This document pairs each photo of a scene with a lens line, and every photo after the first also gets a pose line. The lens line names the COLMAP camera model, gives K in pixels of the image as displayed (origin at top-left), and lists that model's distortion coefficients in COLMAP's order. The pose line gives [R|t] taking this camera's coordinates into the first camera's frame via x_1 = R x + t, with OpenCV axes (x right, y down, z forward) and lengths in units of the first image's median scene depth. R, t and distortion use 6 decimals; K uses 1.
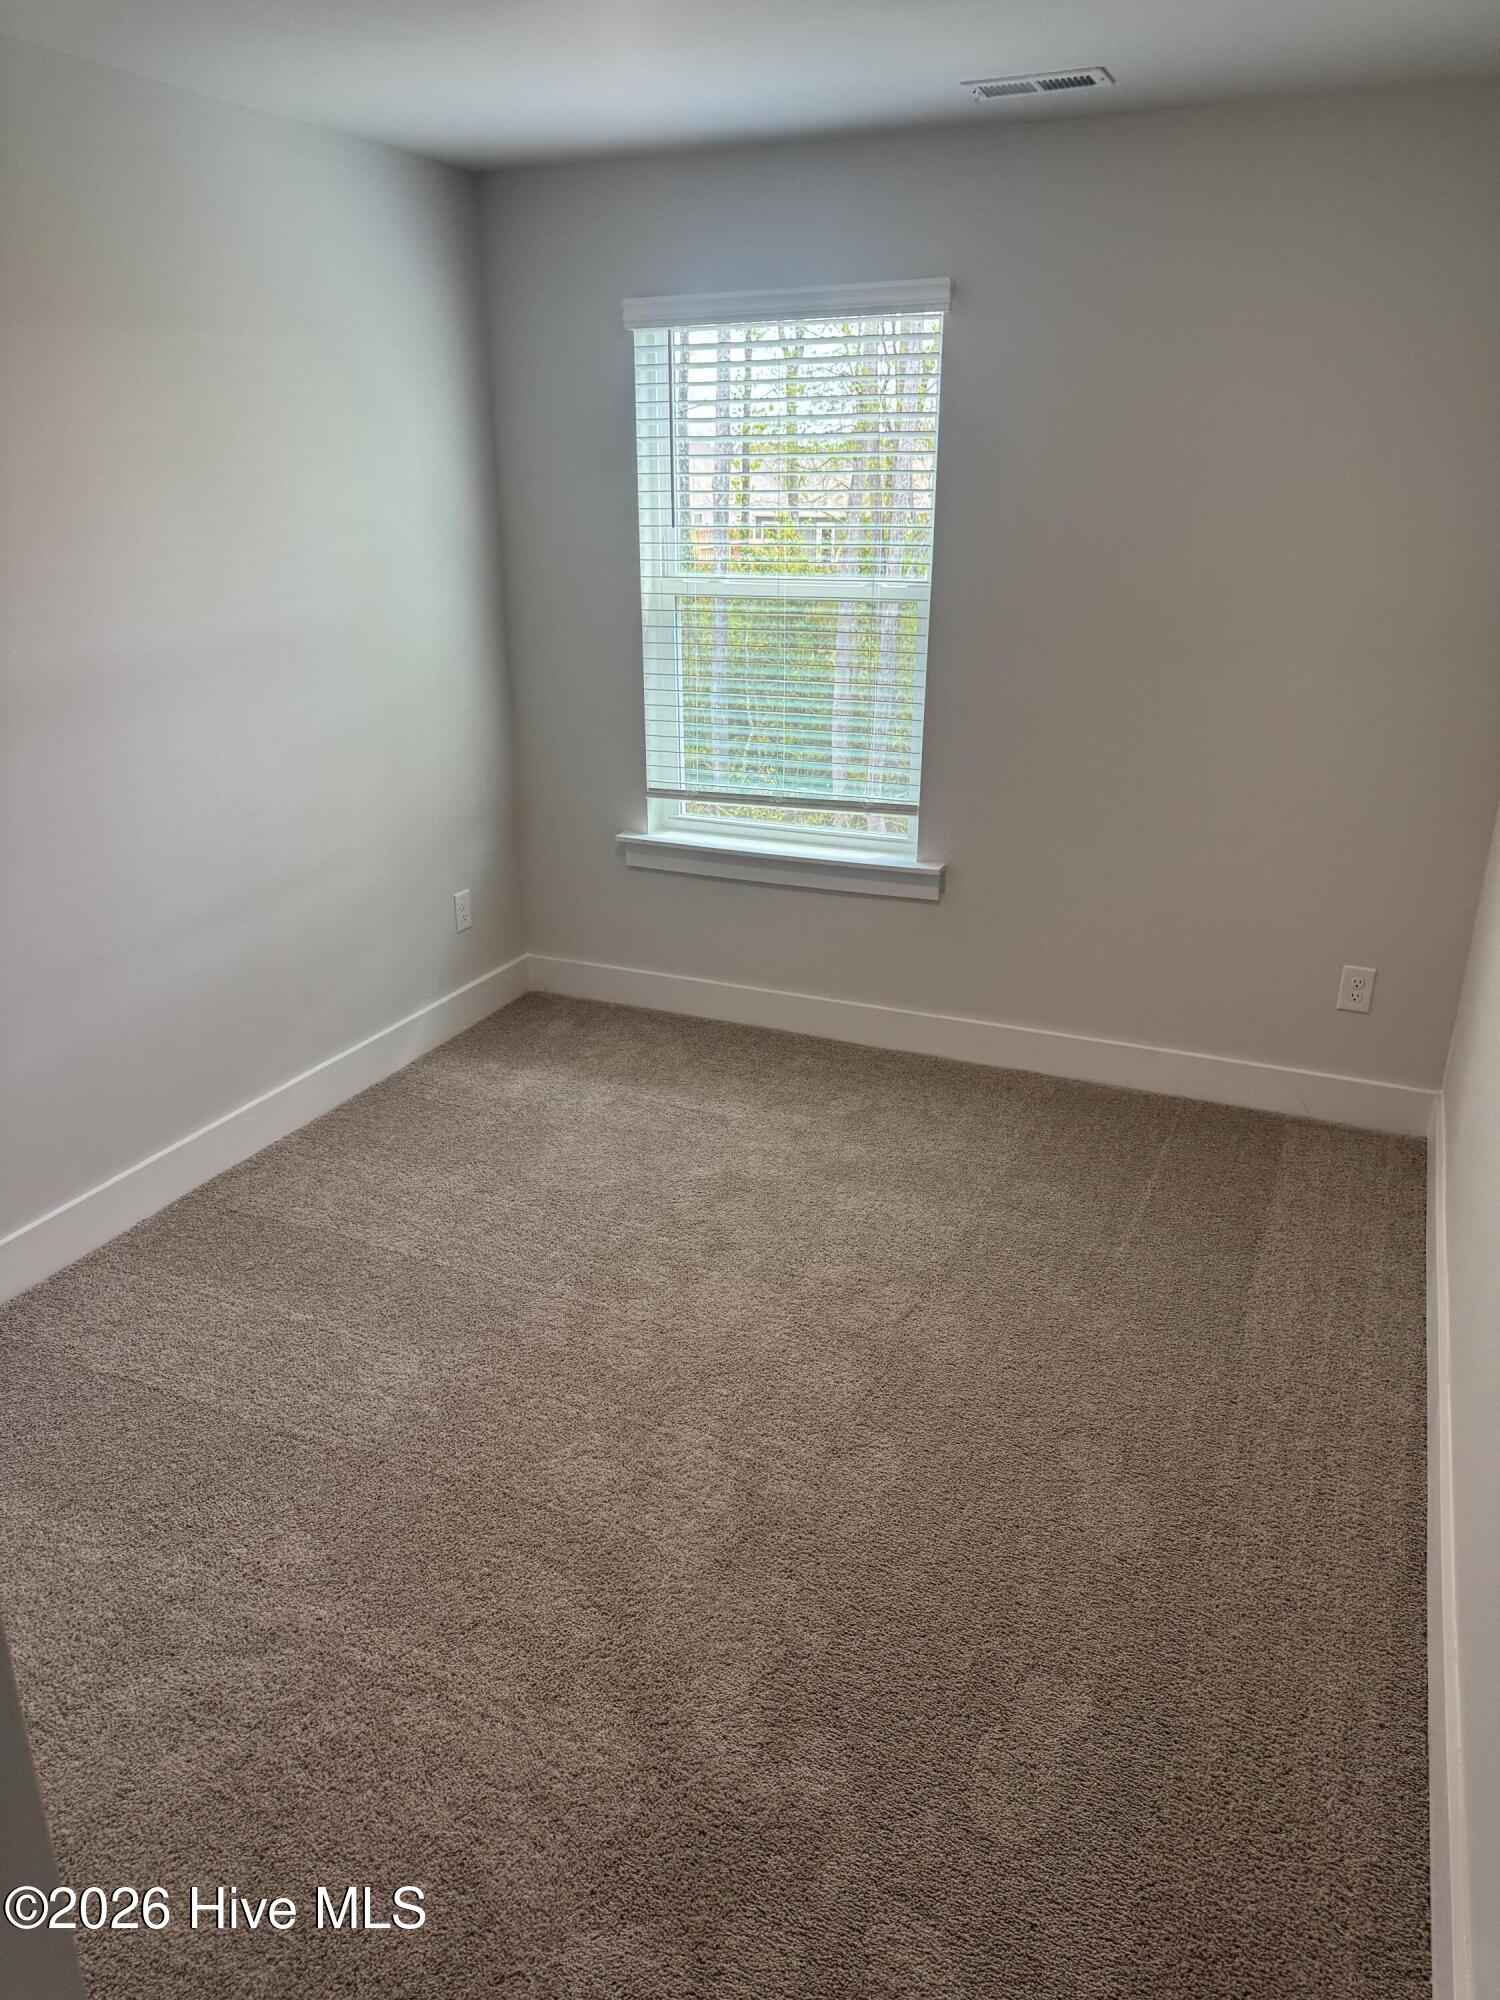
lens RADIAL K [[1389.4, 0, 737.9], [0, 1389.4, 1006.2], [0, 0, 1]] dist [0.085594, -0.105597]
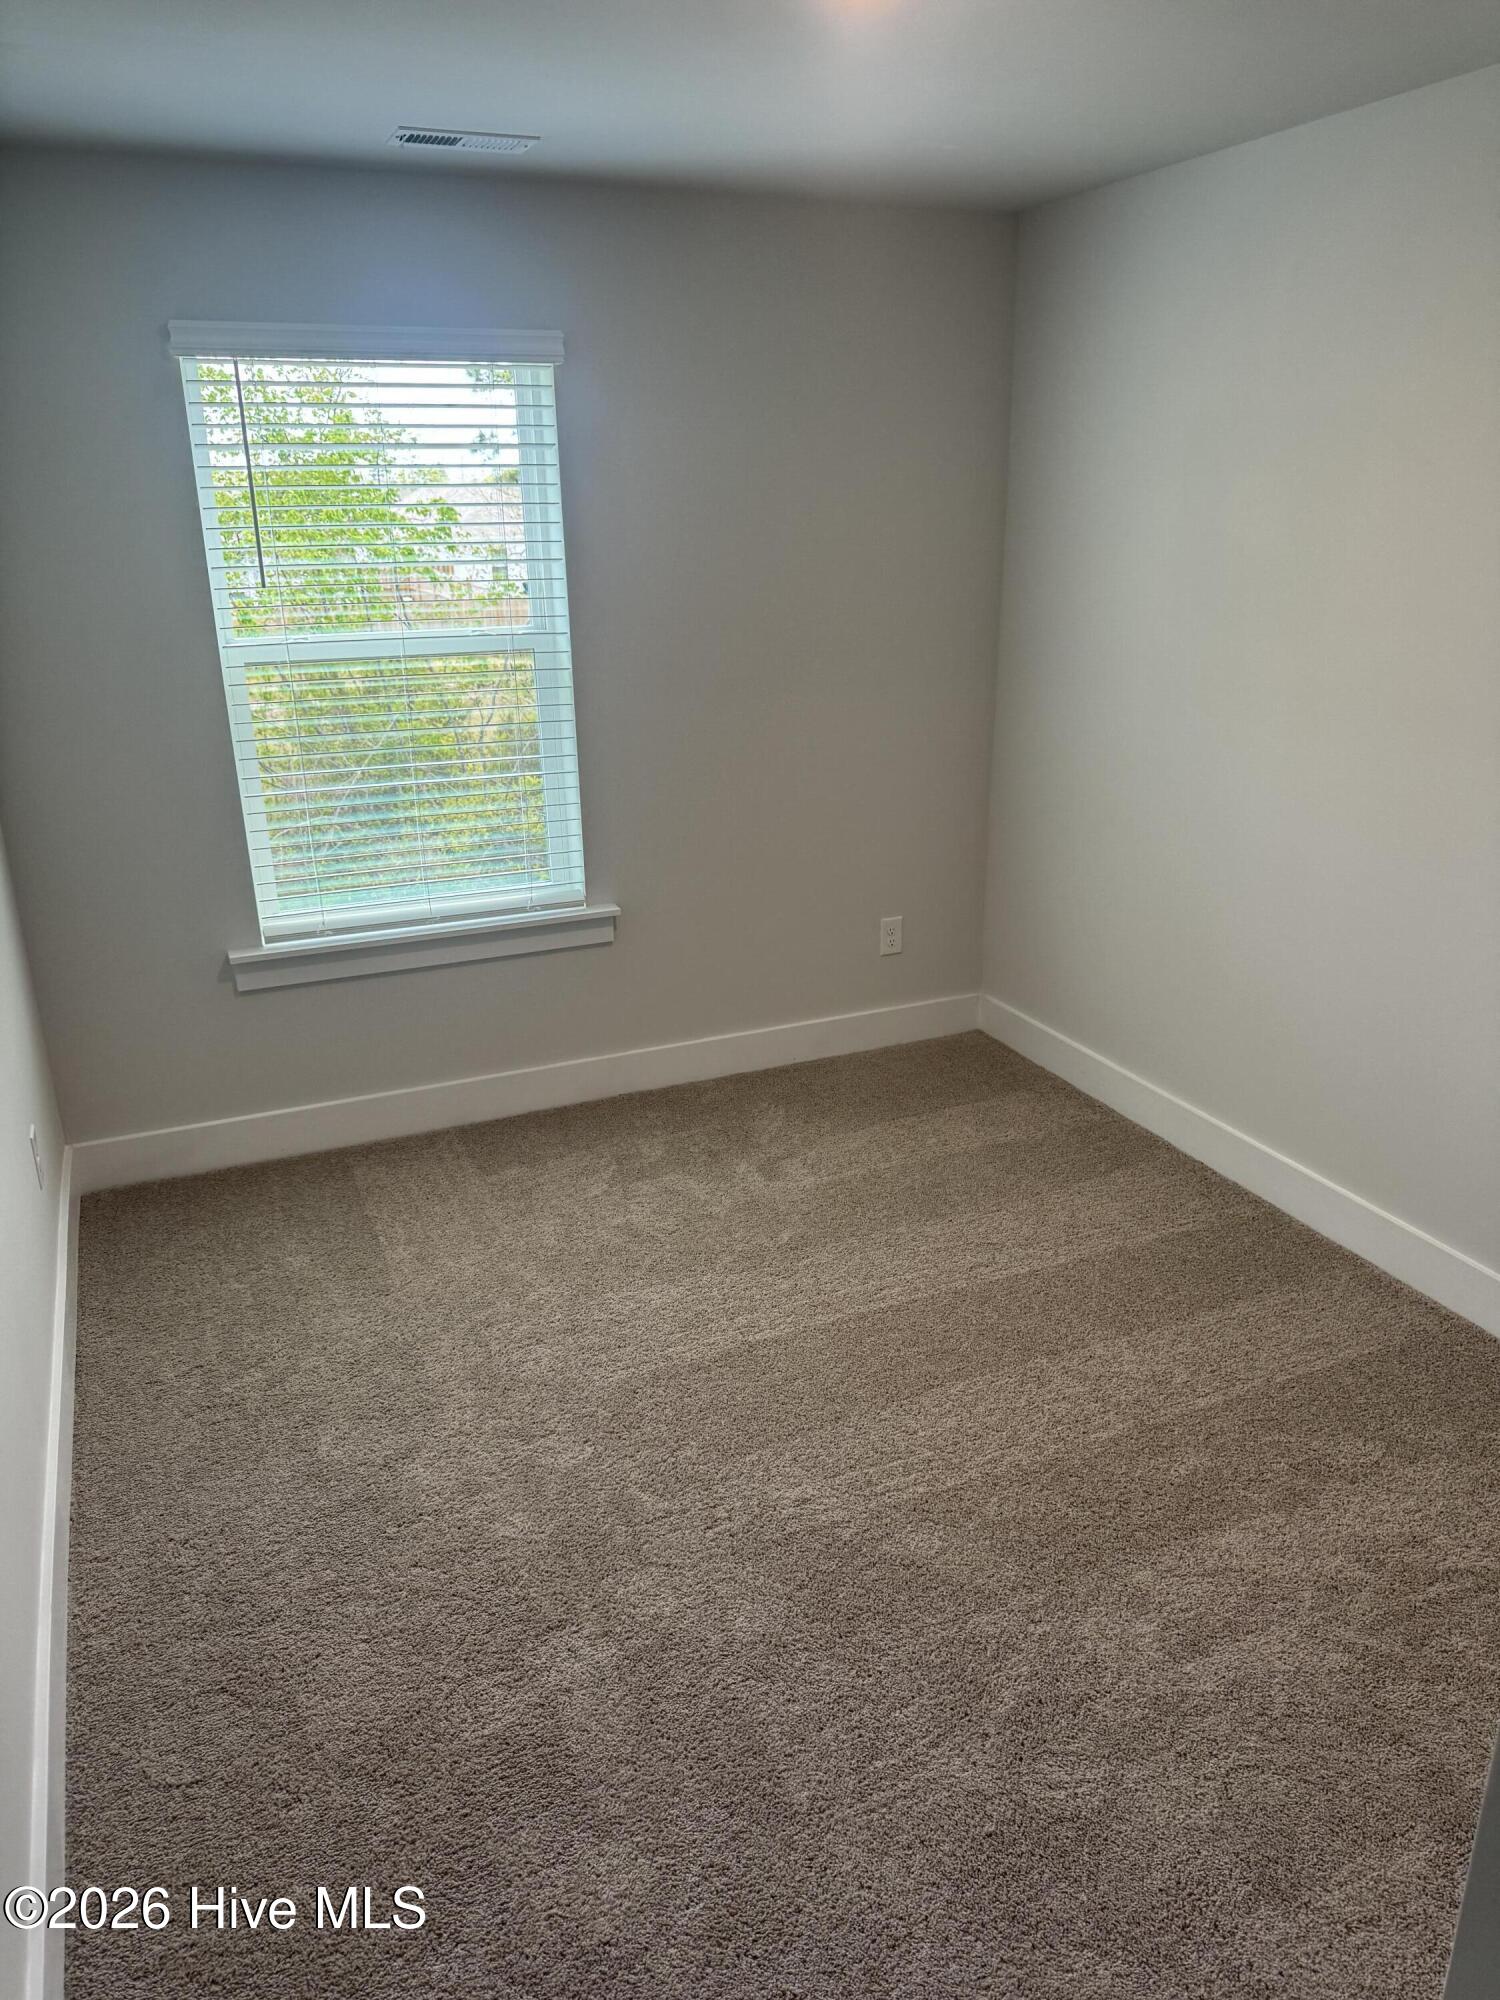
lens RADIAL K [[1389.4, 0, 737.9], [0, 1389.4, 1006.2], [0, 0, 1]] dist [0.085594, -0.105597]
pose [[0.679651, -0.251994, 0.688893, -0.506649], [0.273329, 0.958508, 0.080956, -0.088290], [-0.680710, 0.133272, 0.720328, 0.220709]]
